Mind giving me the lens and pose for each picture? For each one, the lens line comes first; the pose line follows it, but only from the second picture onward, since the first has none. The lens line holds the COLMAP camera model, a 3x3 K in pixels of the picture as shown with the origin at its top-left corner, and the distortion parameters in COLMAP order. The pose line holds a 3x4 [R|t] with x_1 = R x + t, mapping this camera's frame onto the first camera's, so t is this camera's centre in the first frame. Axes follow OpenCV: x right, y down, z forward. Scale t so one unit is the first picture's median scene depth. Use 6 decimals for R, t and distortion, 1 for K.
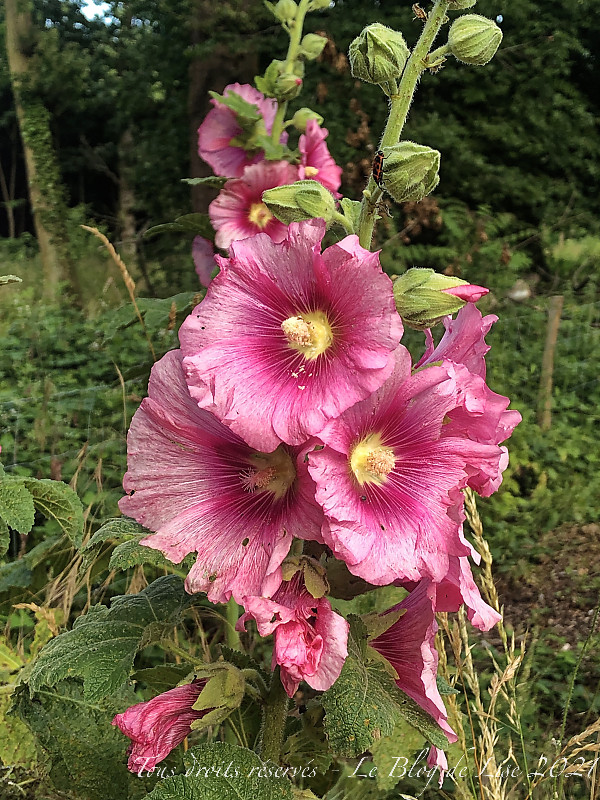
lens RADIAL K [[1313.5, 0, 304.8], [0, 1313.5, 404.3], [0, 0, 1]] dist [0.020278, -0.262944]
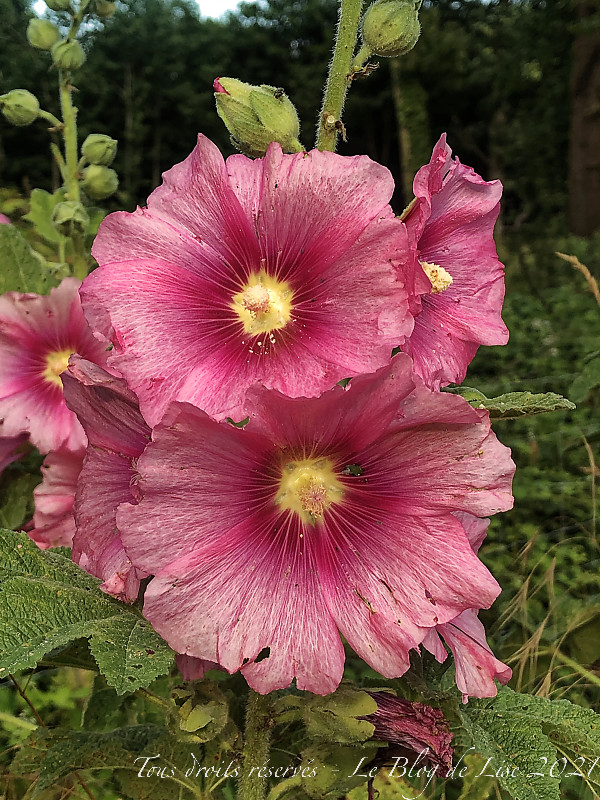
lens RADIAL K [[1313.5, 0, 304.8], [0, 1313.5, 404.3], [0, 0, 1]] dist [0.020278, -0.262944]
pose [[0.962372, 0.048343, -0.267401, -0.230093], [-0.044293, 0.998794, 0.021161, -0.133813], [0.268101, -0.008520, 0.963353, 0.550521]]
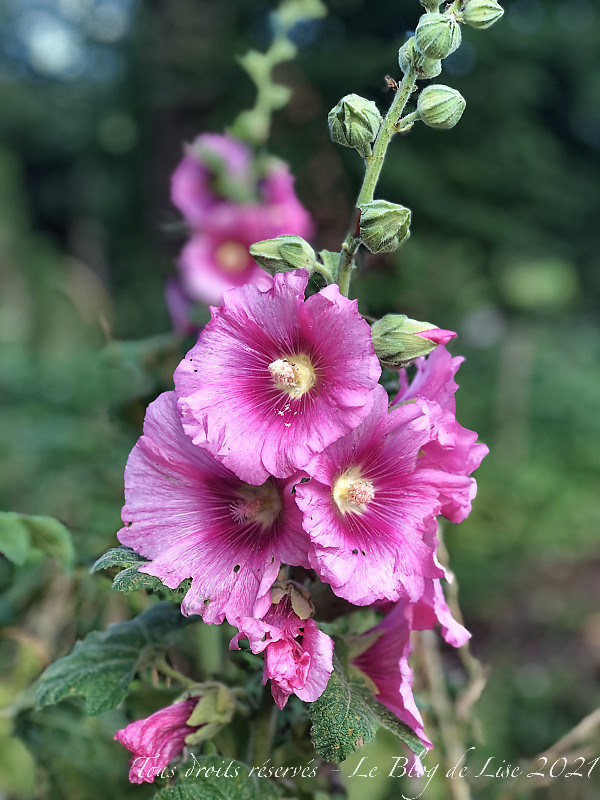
lens RADIAL K [[1332.0, 0, 298.7], [0, 1332.0, 420.2], [0, 0, 1]] dist [-0.409486, 3.188802]
pose [[0.999646, -0.011317, 0.024097, -0.018718], [0.011713, 0.999798, -0.016337, 0.001434], [-0.023908, 0.016614, 0.999576, -0.090425]]
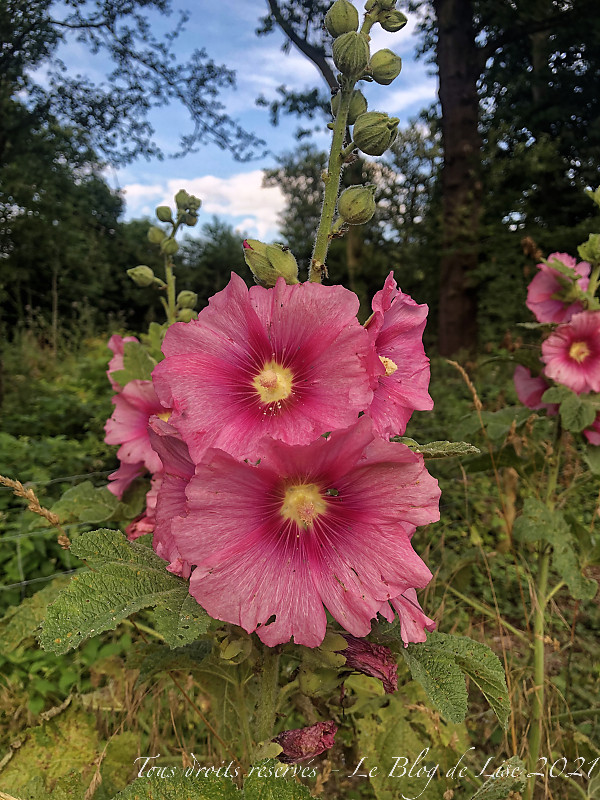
lens RADIAL K [[664.0, 0, 300.0], [0, 664.0, 400.0], [0, 0, 1]] dist [-0.024471, 0.005502]
pose [[0.959869, 0.034167, -0.278358, -0.273360], [-0.047292, 0.998057, -0.040574, -0.136907], [0.276431, 0.052110, 0.959620, 0.722912]]
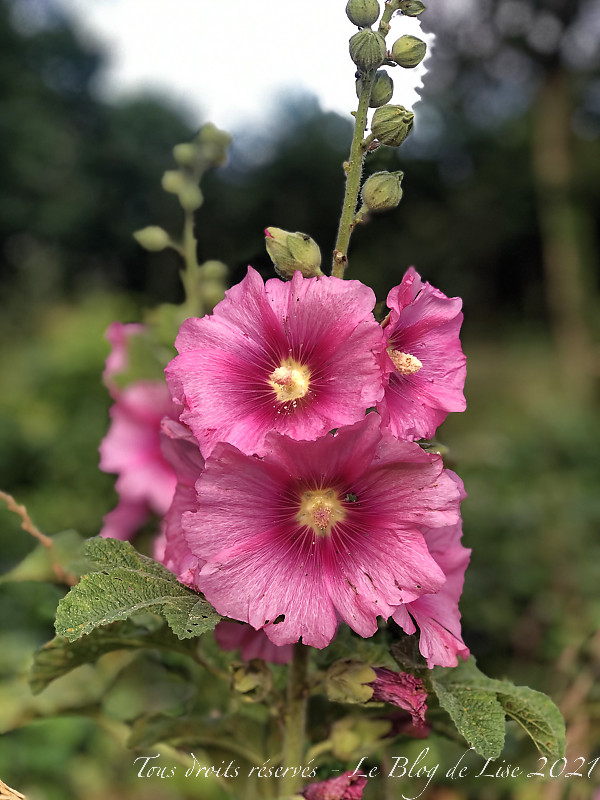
lens RADIAL K [[1332.0, 0, 298.7], [0, 1332.0, 420.2], [0, 0, 1]] dist [-0.409486, 3.188802]
pose [[0.920401, 0.040719, -0.388849, -0.019215], [-0.063774, 0.996878, -0.046563, -0.090438], [0.385739, 0.067655, 0.920124, 0.260127]]
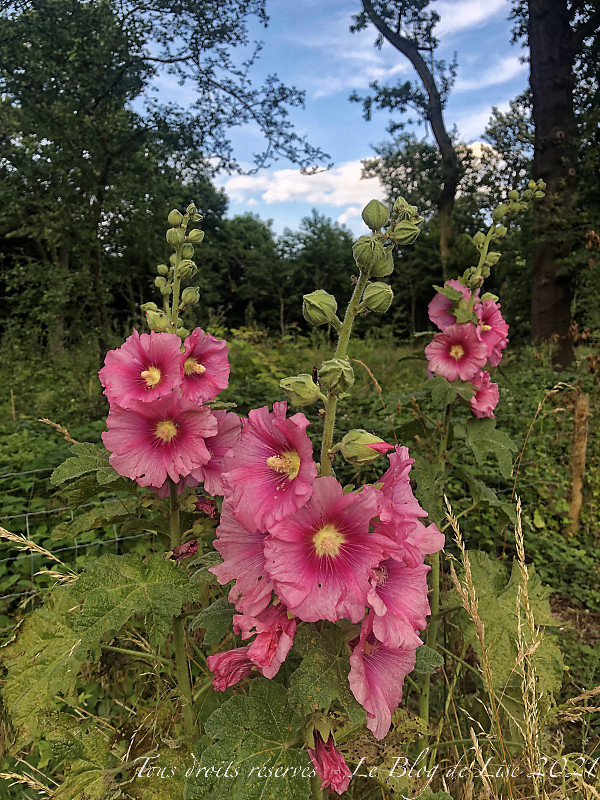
lens RADIAL K [[651.5, 0, 295.6], [0, 651.5, 399.0], [0, 0, 1]] dist [-0.009852, -0.015577]
pose [[0.904223, 0.042402, -0.424950, 0.358840], [-0.055170, 0.998319, -0.017779, -0.122006], [0.423481, 0.039521, 0.905042, 0.218004]]
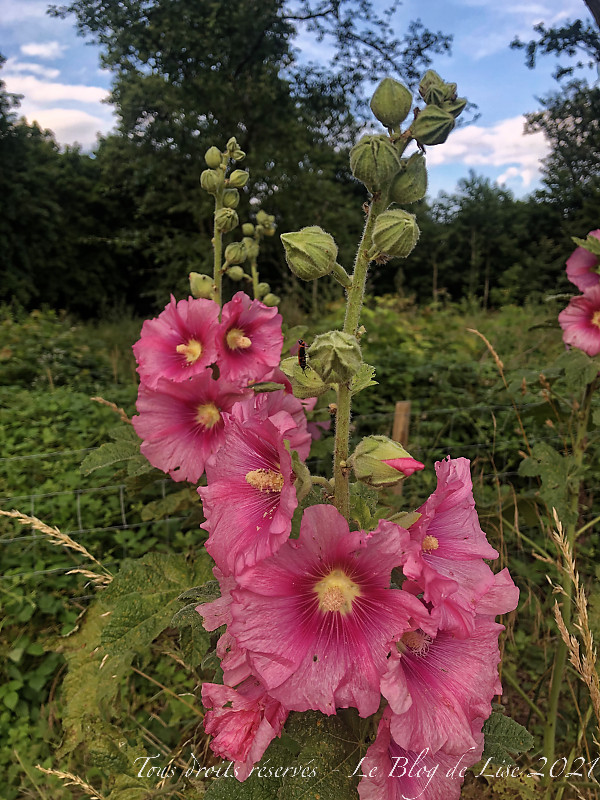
lens RADIAL K [[658.9, 0, 300.0], [0, 658.9, 400.0], [0, 0, 1]] dist [-0.050788, 0.045759]
pose [[0.787861, 0.078278, -0.610858, 0.369536], [-0.065032, 0.996918, 0.043874, -0.152746], [0.612409, 0.005159, 0.790524, 0.511702]]
